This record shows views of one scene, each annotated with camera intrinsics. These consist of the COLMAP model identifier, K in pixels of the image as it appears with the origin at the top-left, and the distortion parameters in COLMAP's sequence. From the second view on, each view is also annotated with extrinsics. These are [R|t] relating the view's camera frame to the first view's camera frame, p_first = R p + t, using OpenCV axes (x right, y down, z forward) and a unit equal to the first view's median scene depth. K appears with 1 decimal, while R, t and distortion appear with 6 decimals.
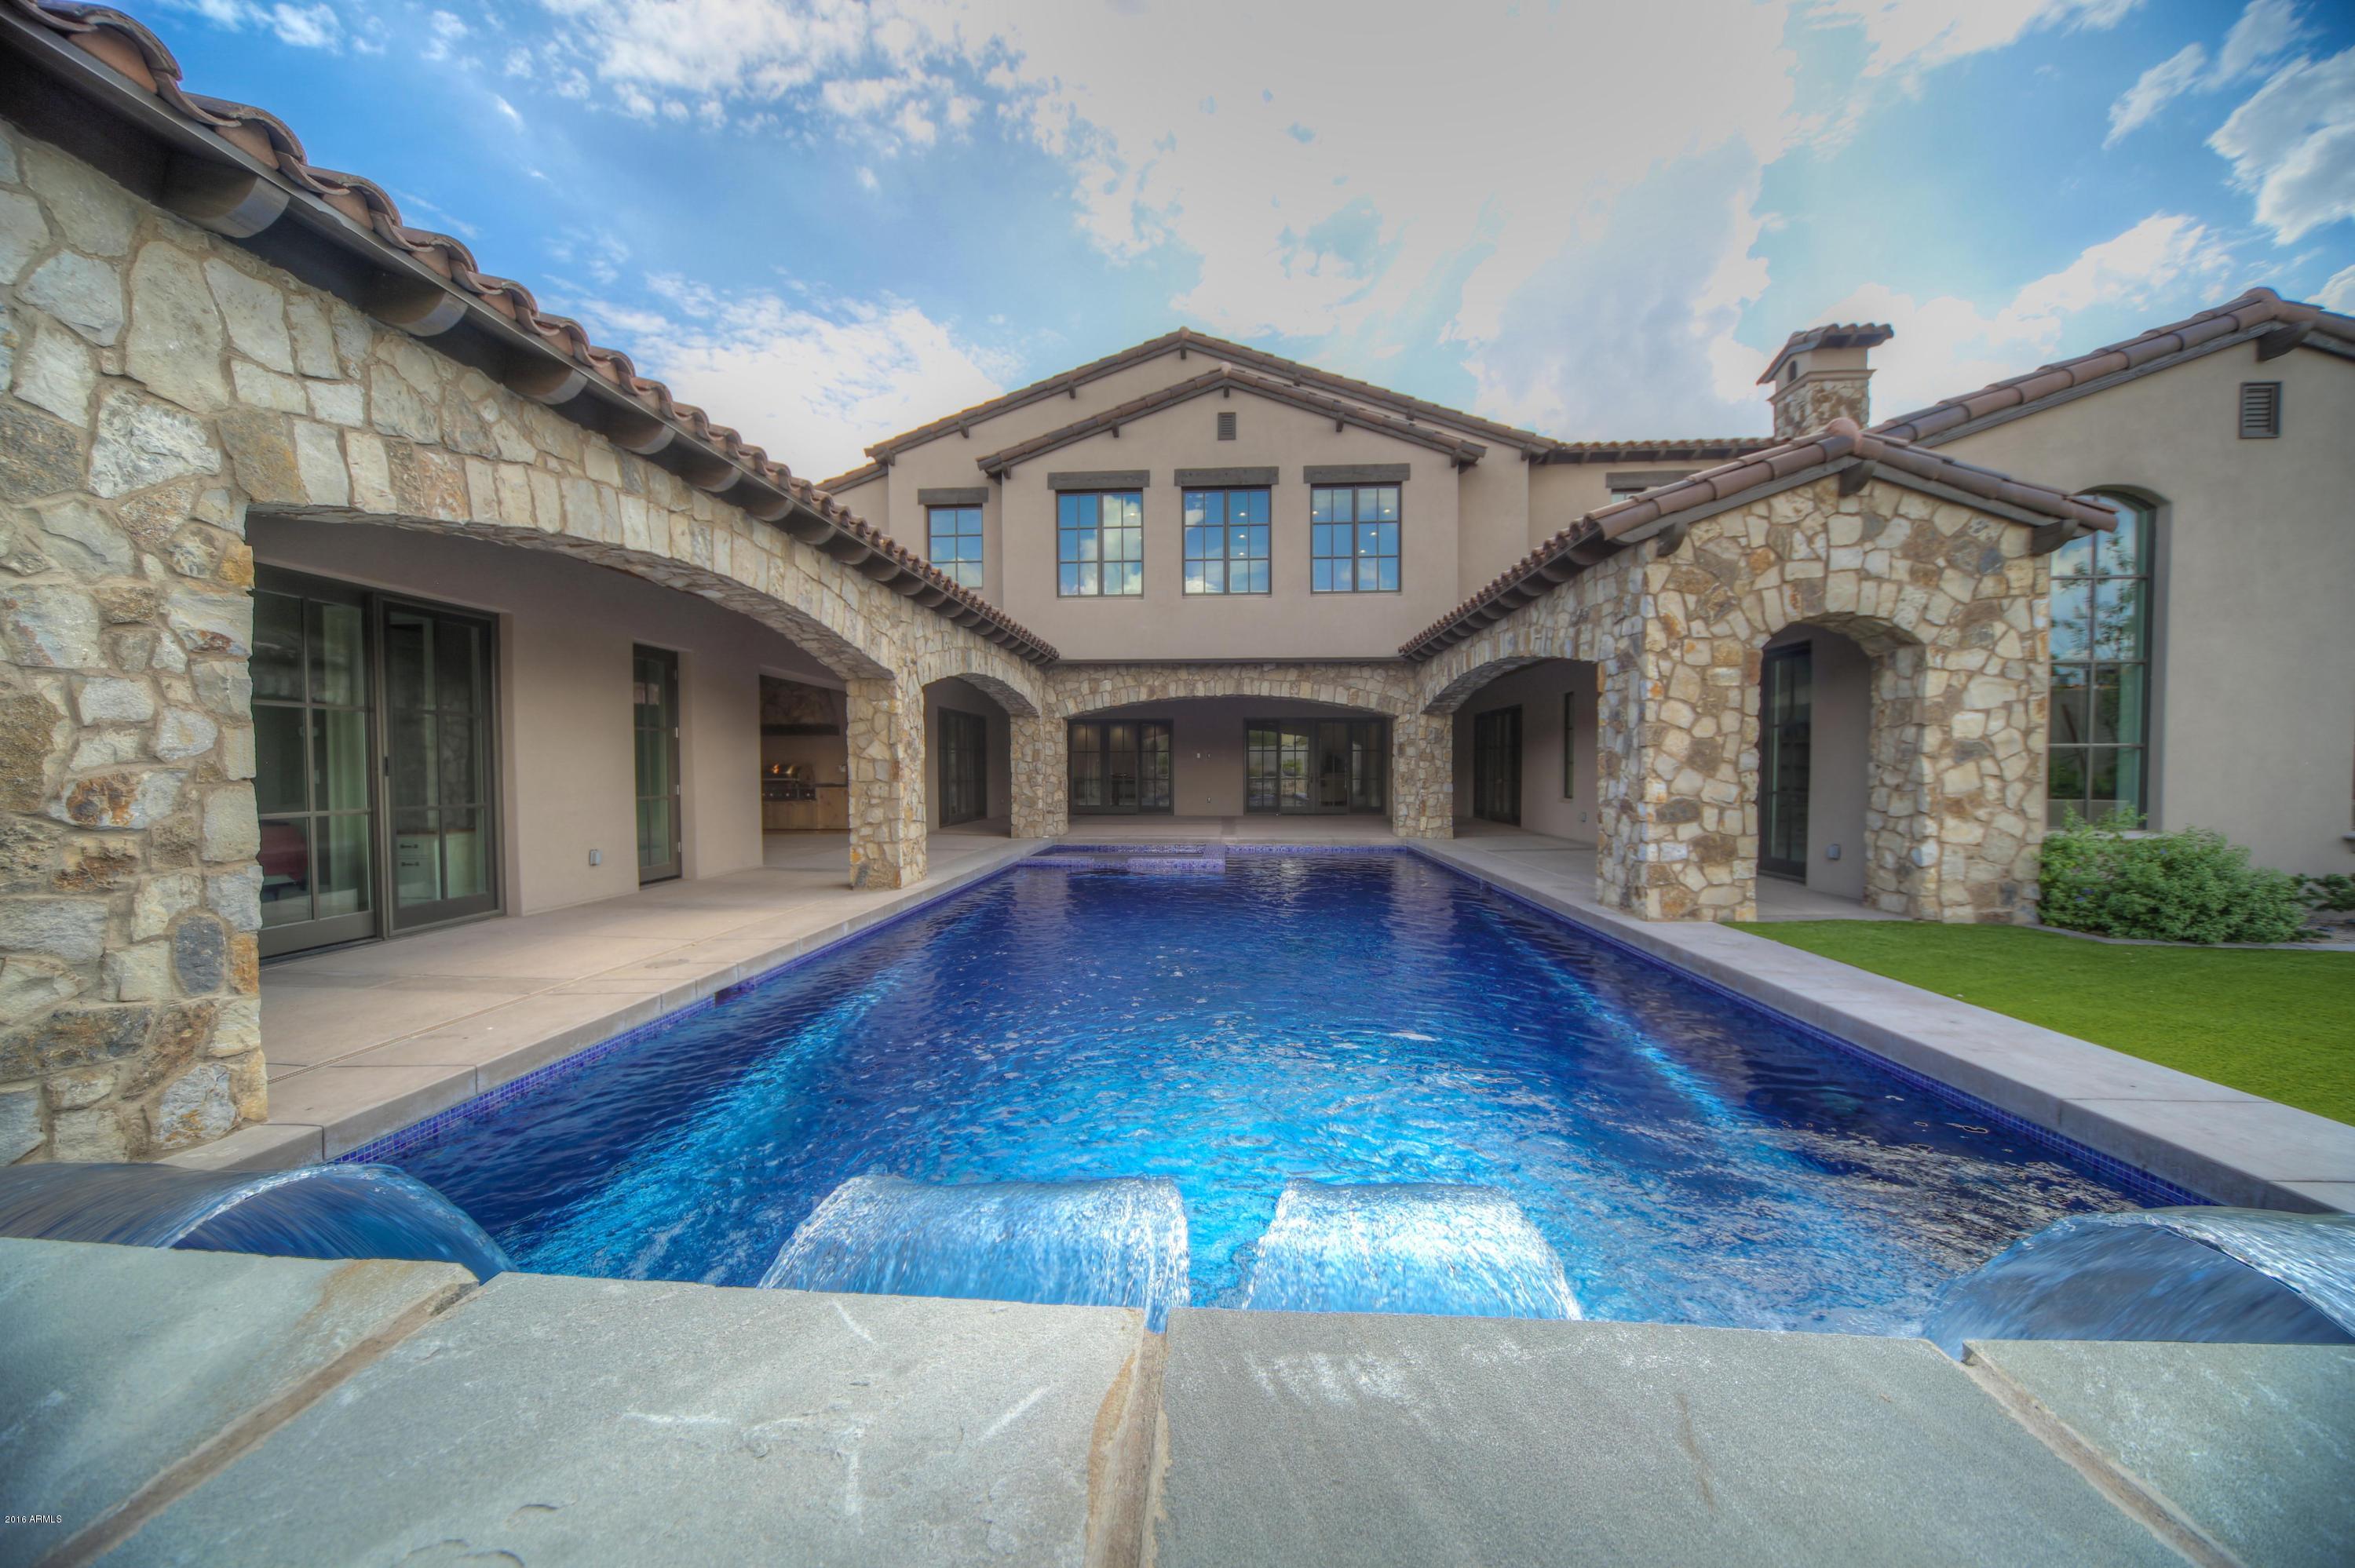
lens RADIAL K [[815.3, 0, 1177.5], [0, 815.3, 784.0], [0, 0, 1]] dist [-0.005162, 0.000203]
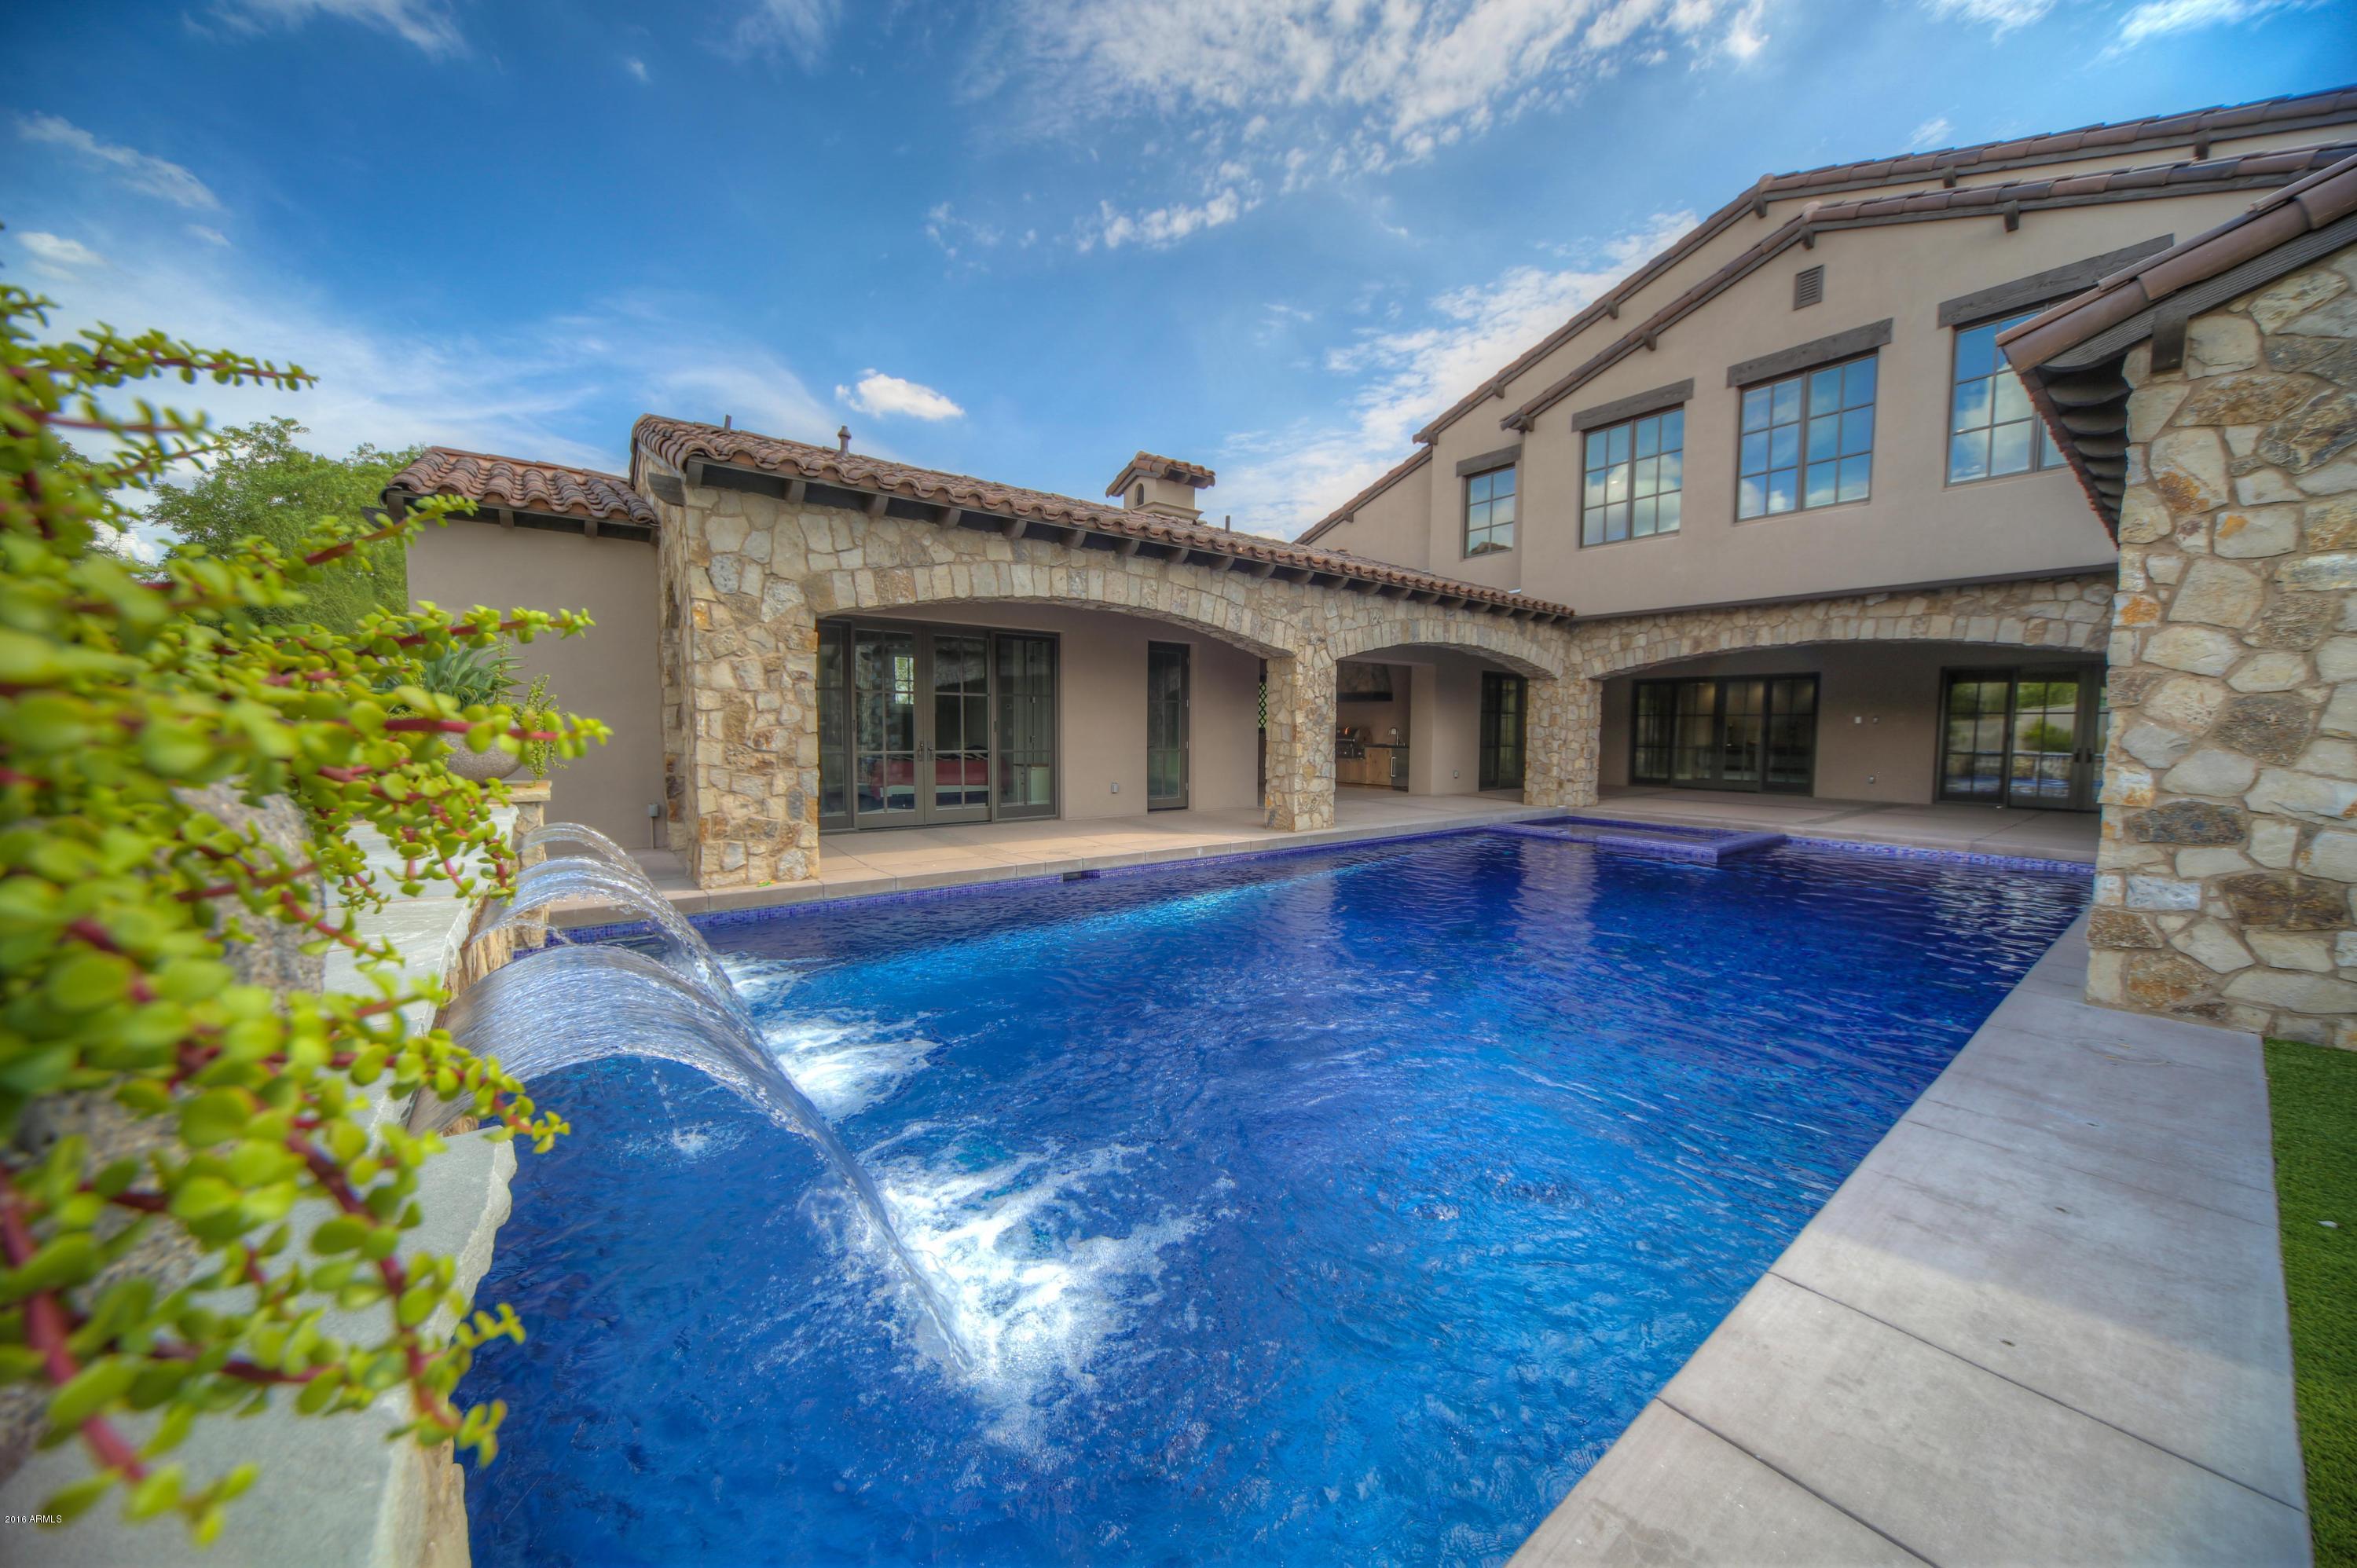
lens RADIAL K [[813.8, 0, 1178.4], [0, 813.8, 780.7], [0, 0, 1]] dist [-0.009034, 0.000278]
pose [[0.652512, 0.056992, -0.755632, 0.582594], [-0.025427, 0.998253, 0.053334, -0.008352], [0.757352, -0.015588, 0.652821, 0.114048]]
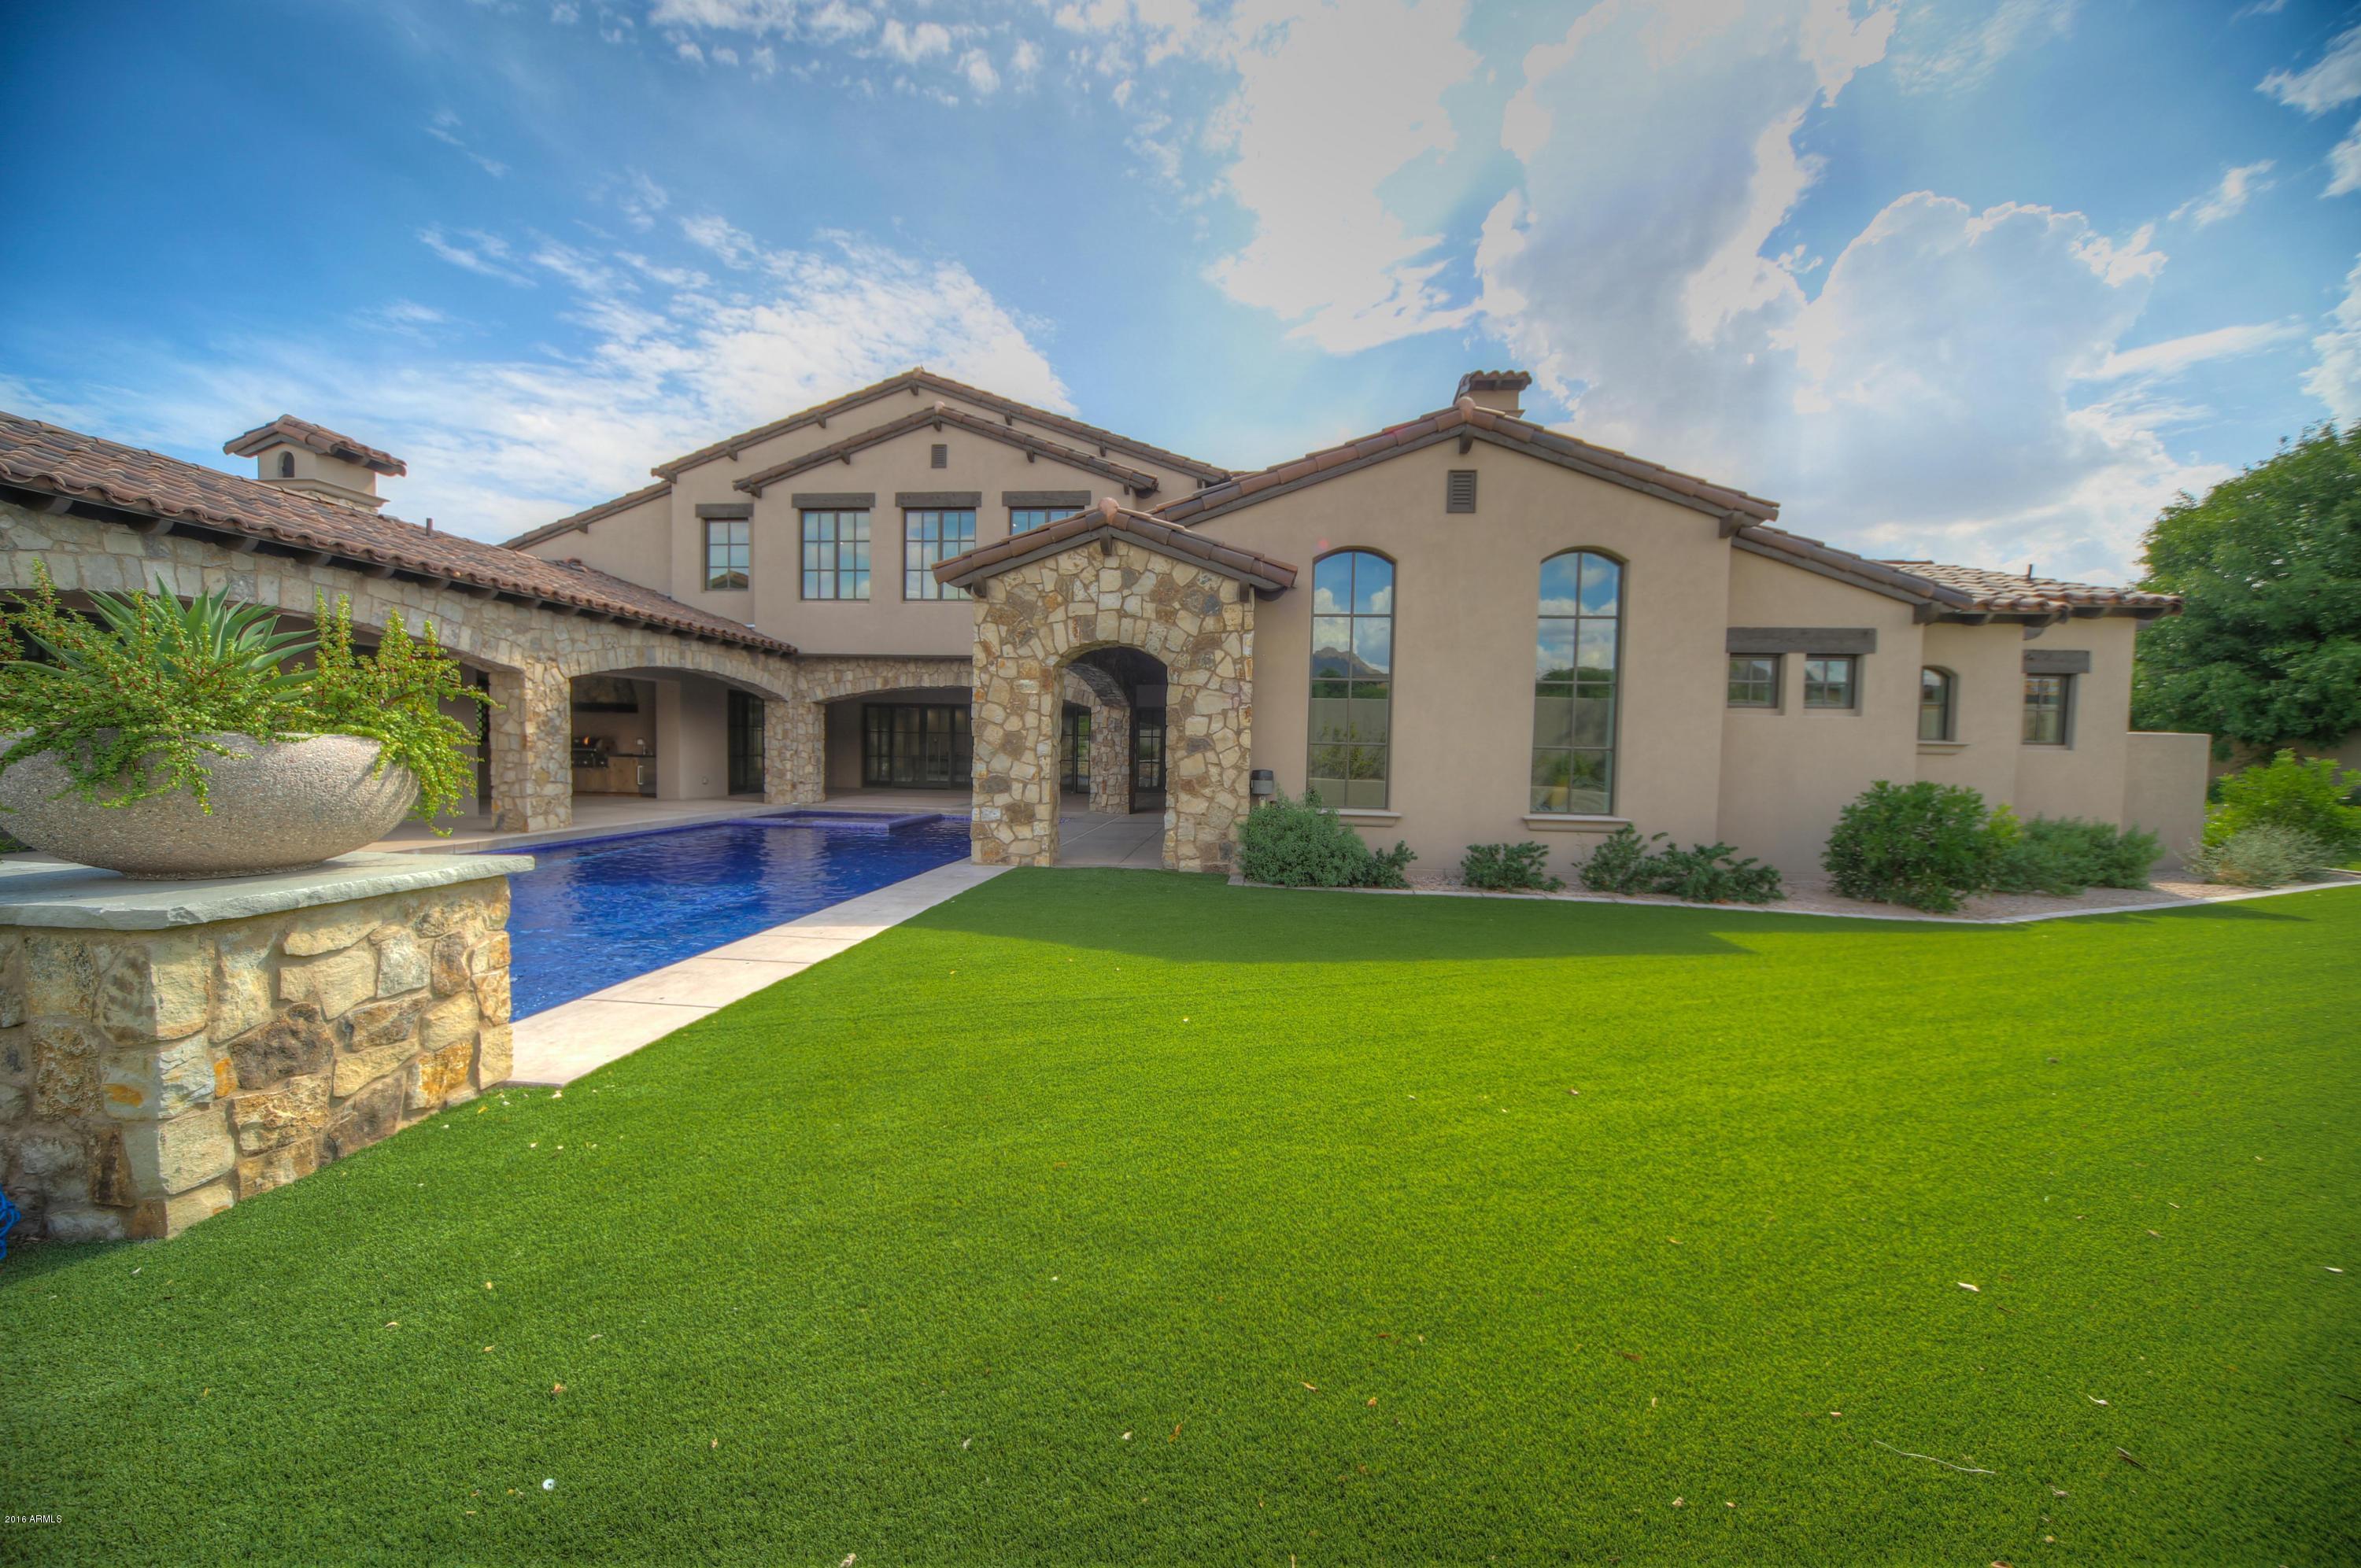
lens RADIAL K [[817.4, 0, 1180.5], [0, 817.4, 784.0], [0, 0, 1]] dist [-0.005162, 0.000203]
pose [[0.999173, 0.024779, -0.032228, 0.975103], [-0.024101, 0.999484, 0.021246, -0.004105], [0.032738, -0.020452, 0.999255, -0.361093]]
